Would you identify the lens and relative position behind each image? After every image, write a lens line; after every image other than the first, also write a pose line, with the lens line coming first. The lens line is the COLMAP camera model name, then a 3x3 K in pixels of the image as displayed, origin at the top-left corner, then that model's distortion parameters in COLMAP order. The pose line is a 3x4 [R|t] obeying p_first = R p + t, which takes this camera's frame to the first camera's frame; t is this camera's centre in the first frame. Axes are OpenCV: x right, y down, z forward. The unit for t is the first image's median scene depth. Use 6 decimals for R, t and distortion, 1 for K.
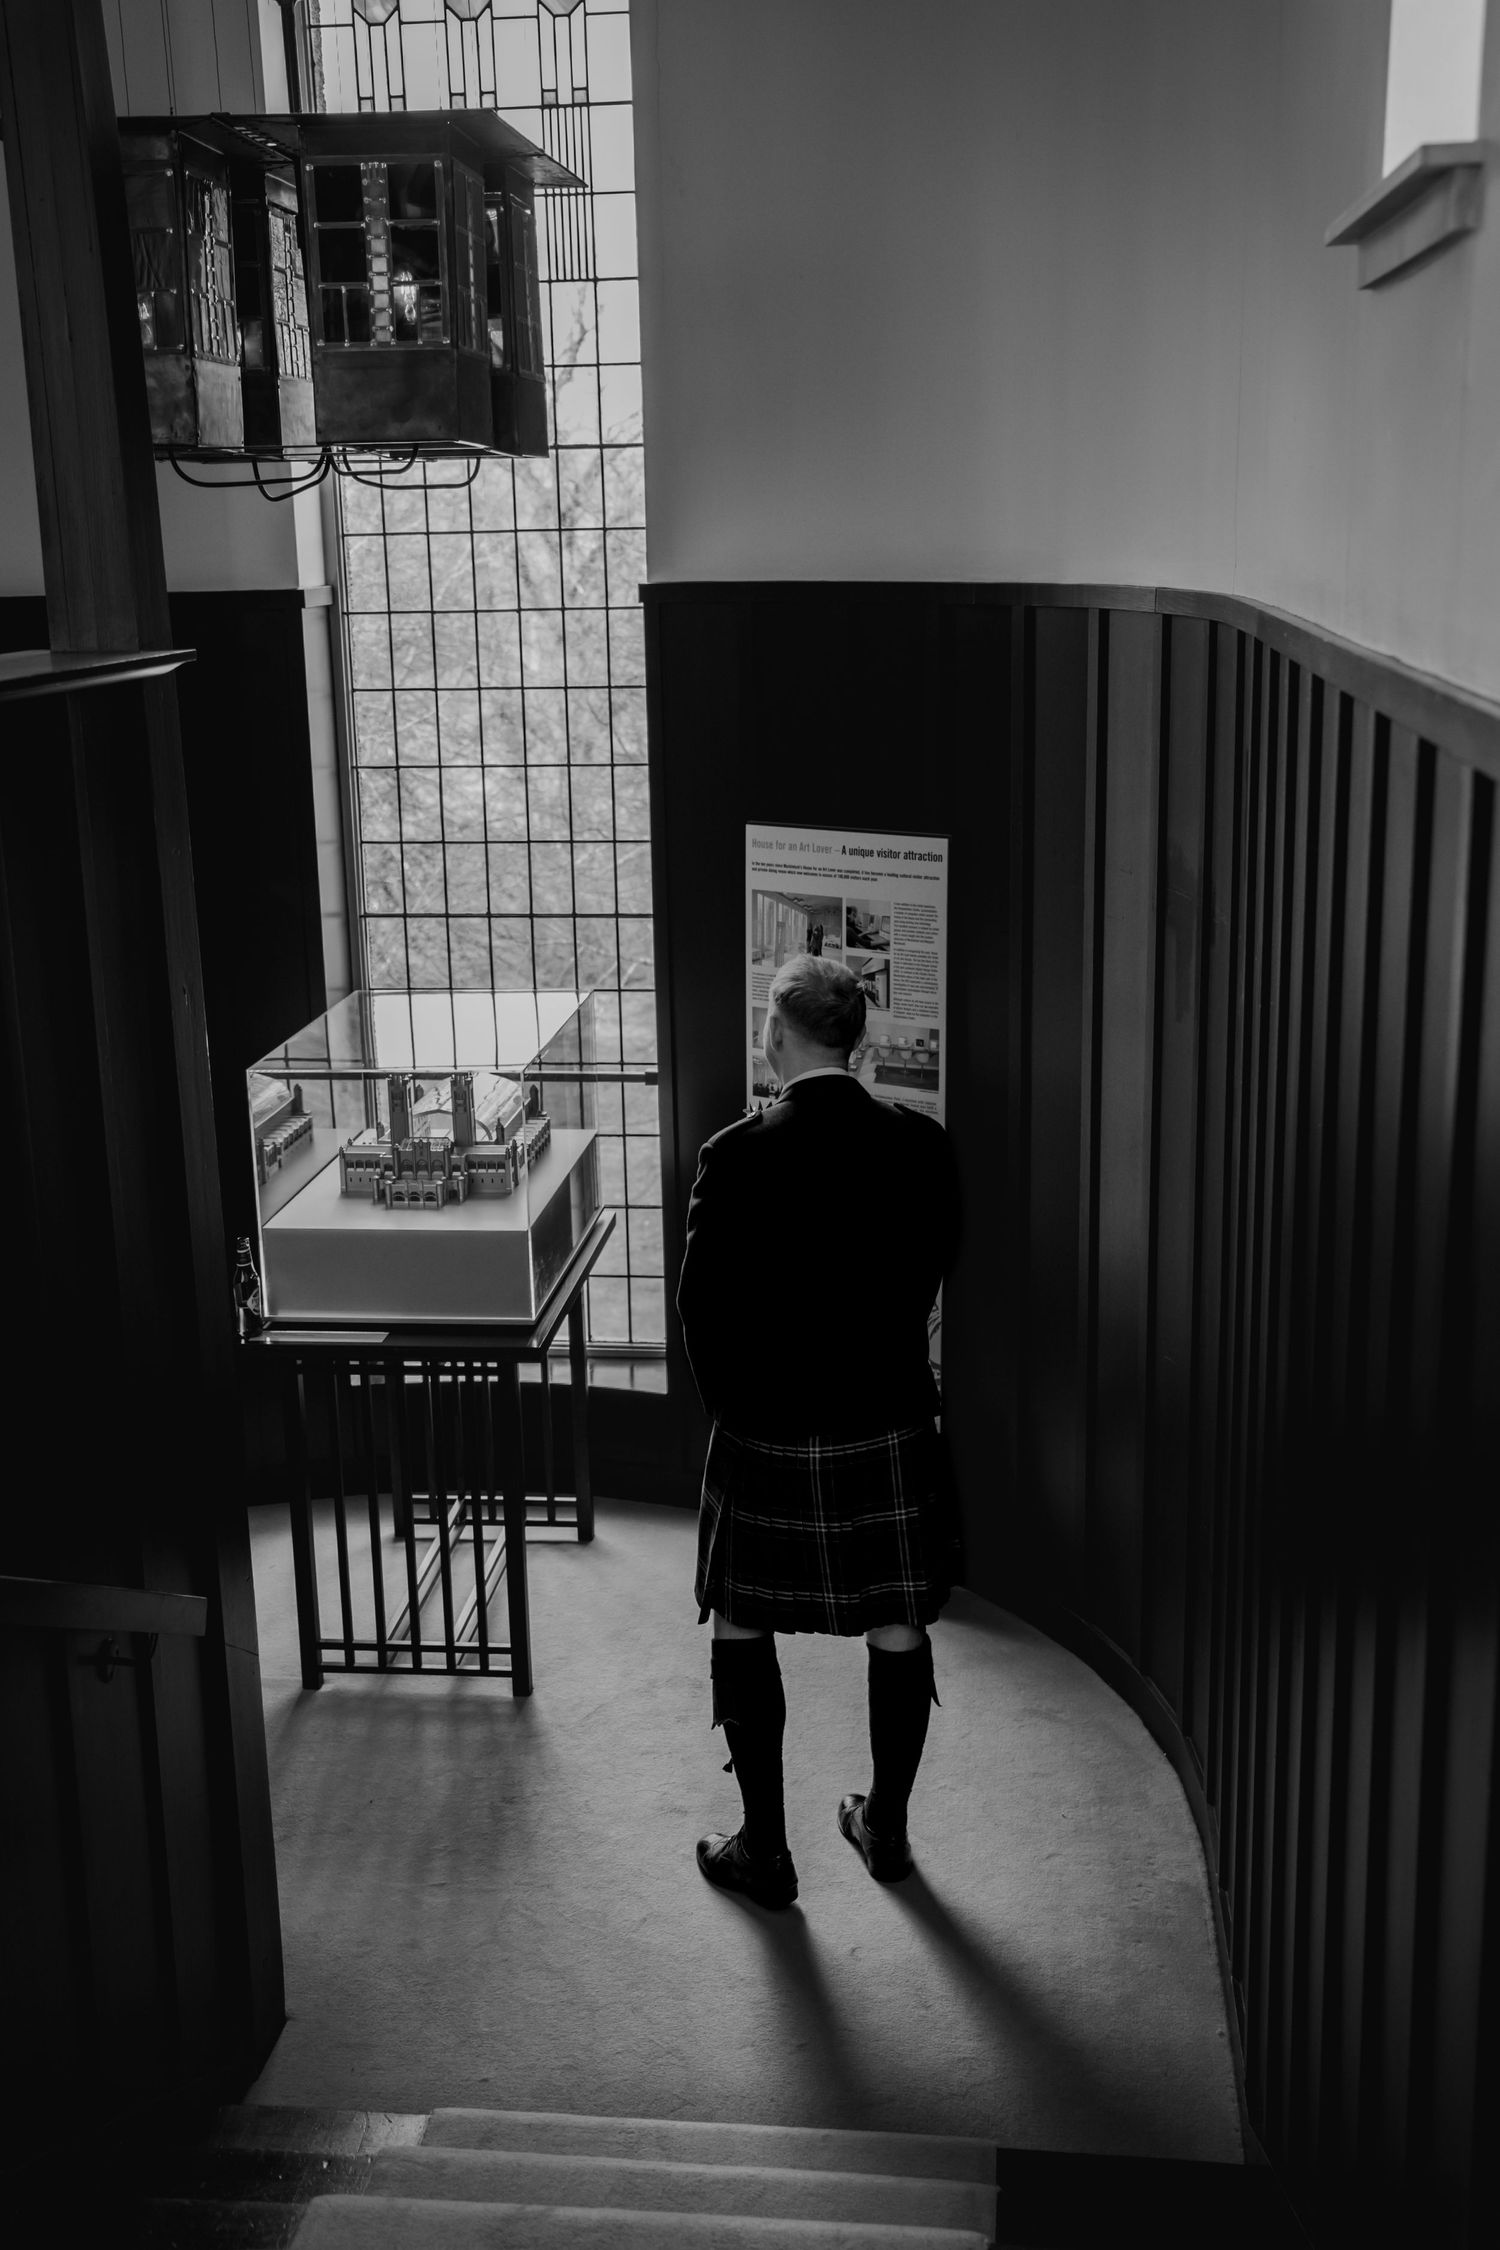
lens RADIAL K [[2435.4, 0, 750.0], [0, 2435.4, 1125.0], [0, 0, 1]] dist [-0.005910, -0.009810]
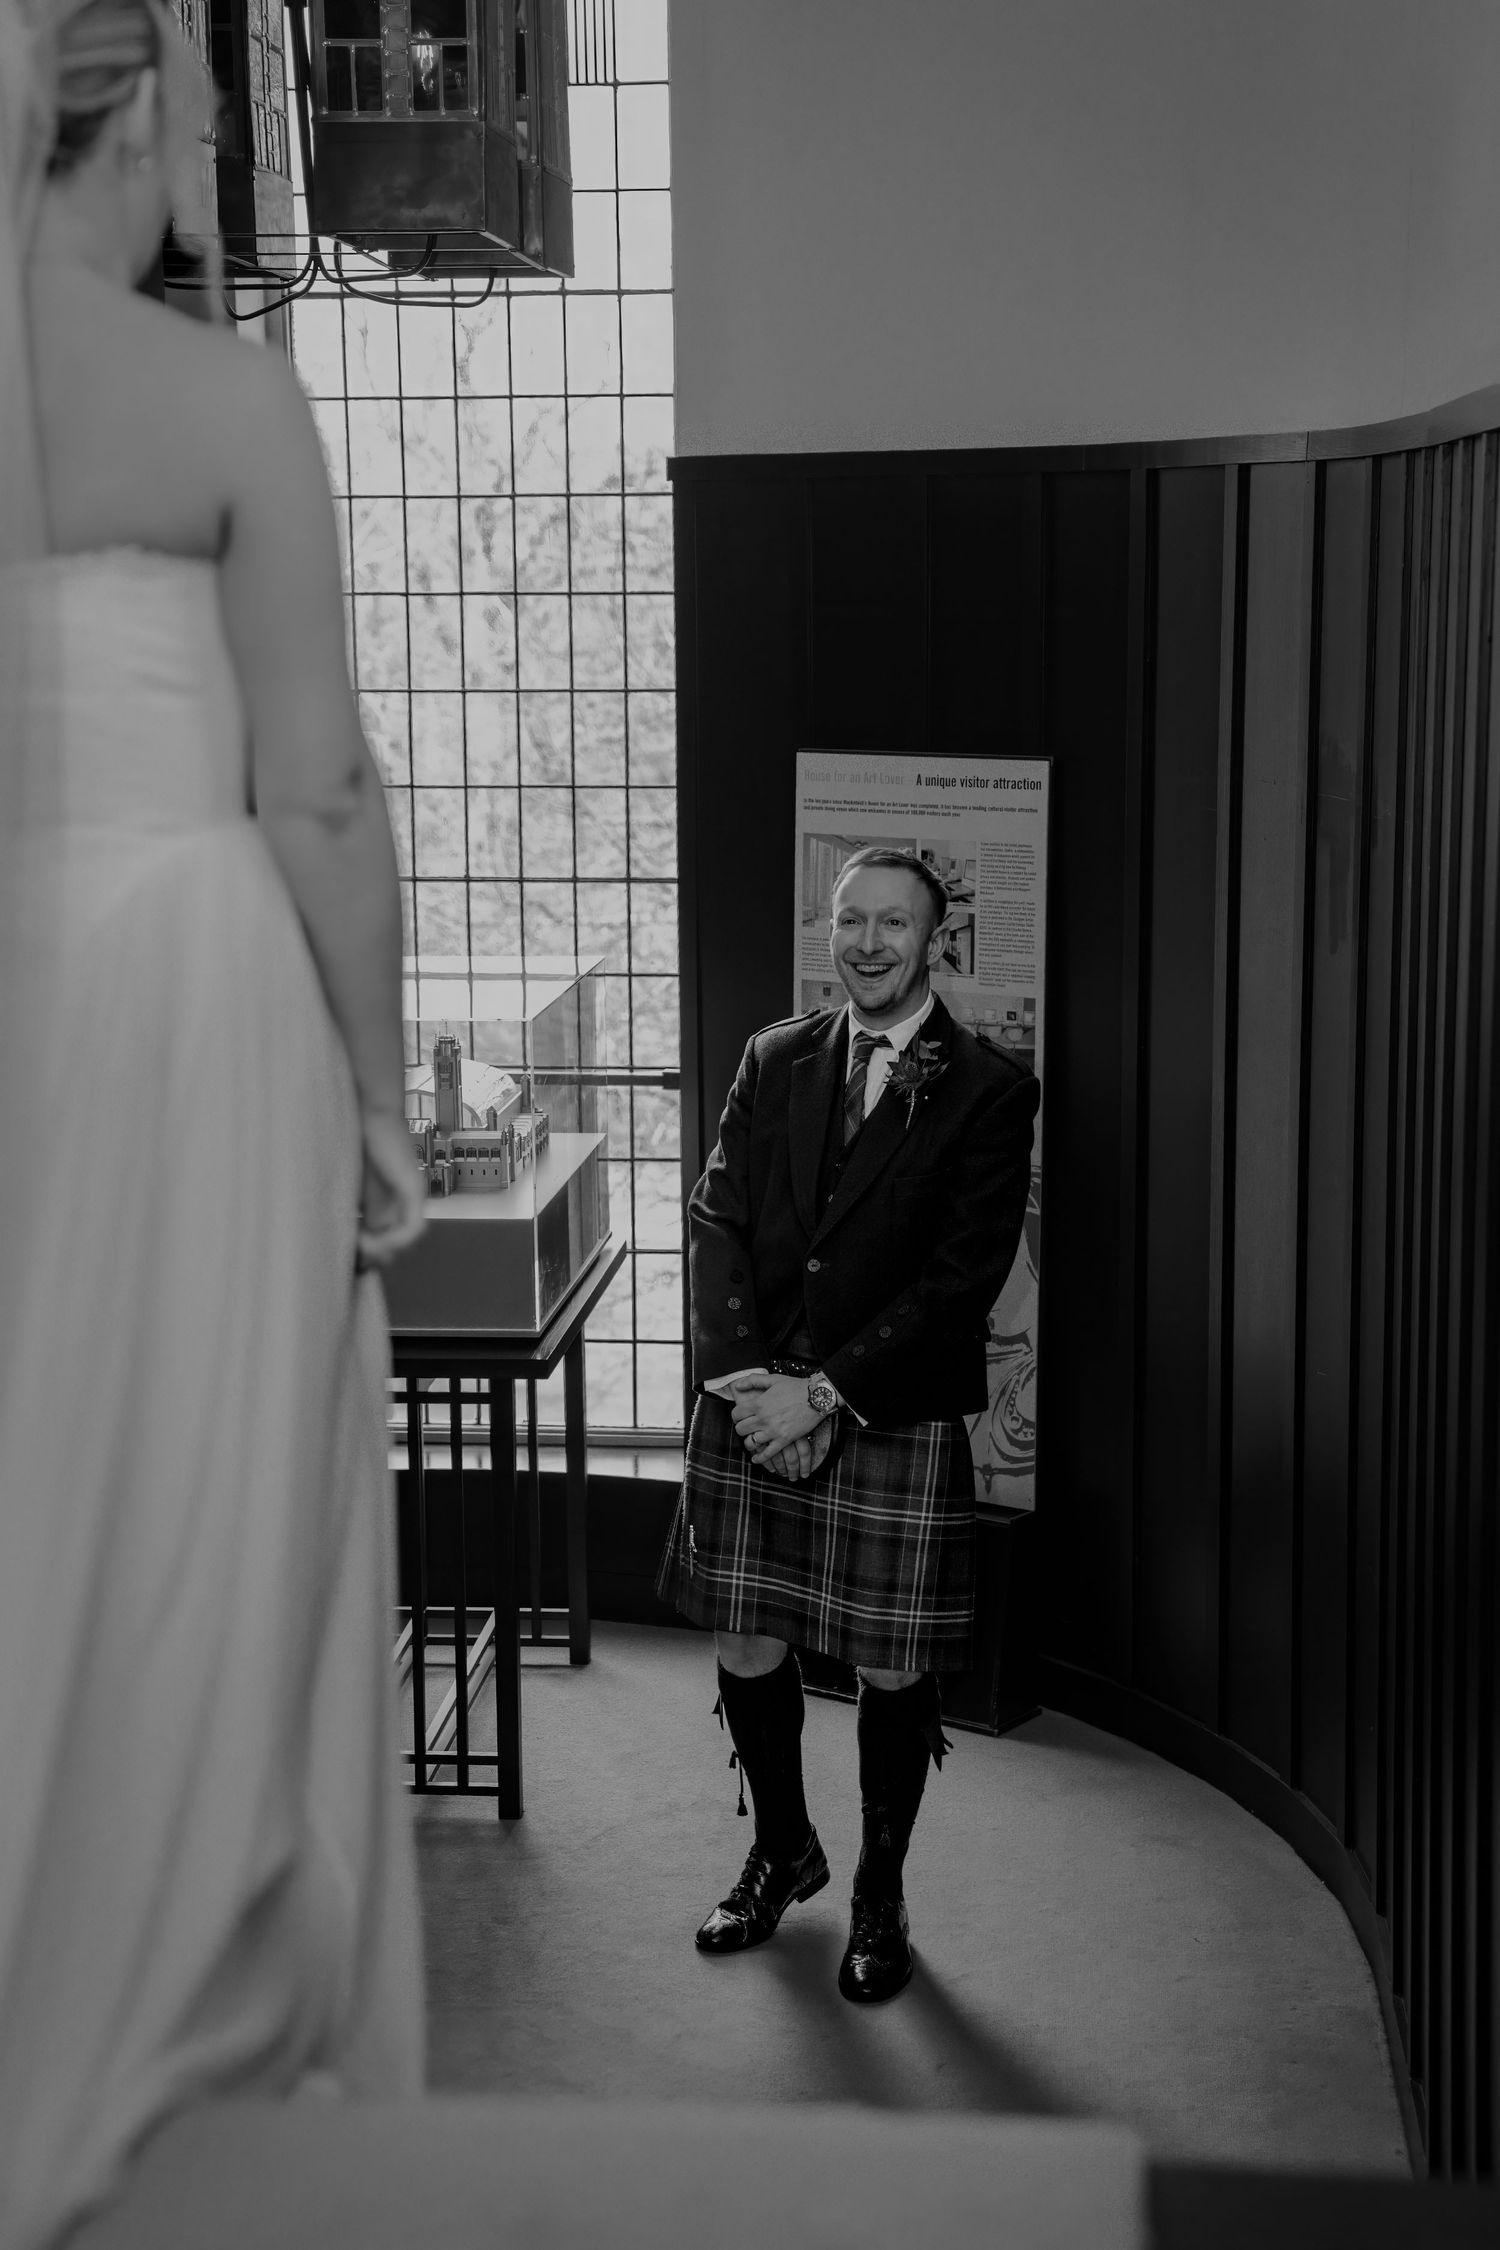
lens RADIAL K [[3463.0, 0, 750.0], [0, 3463.0, 1125.0], [0, 0, 1]] dist [0.173914, 0.041545]
pose [[0.999914, 0.010640, 0.007725, -0.026551], [-0.010006, 0.996904, -0.077986, 0.096262], [-0.008531, 0.077902, 0.996925, -0.150898]]
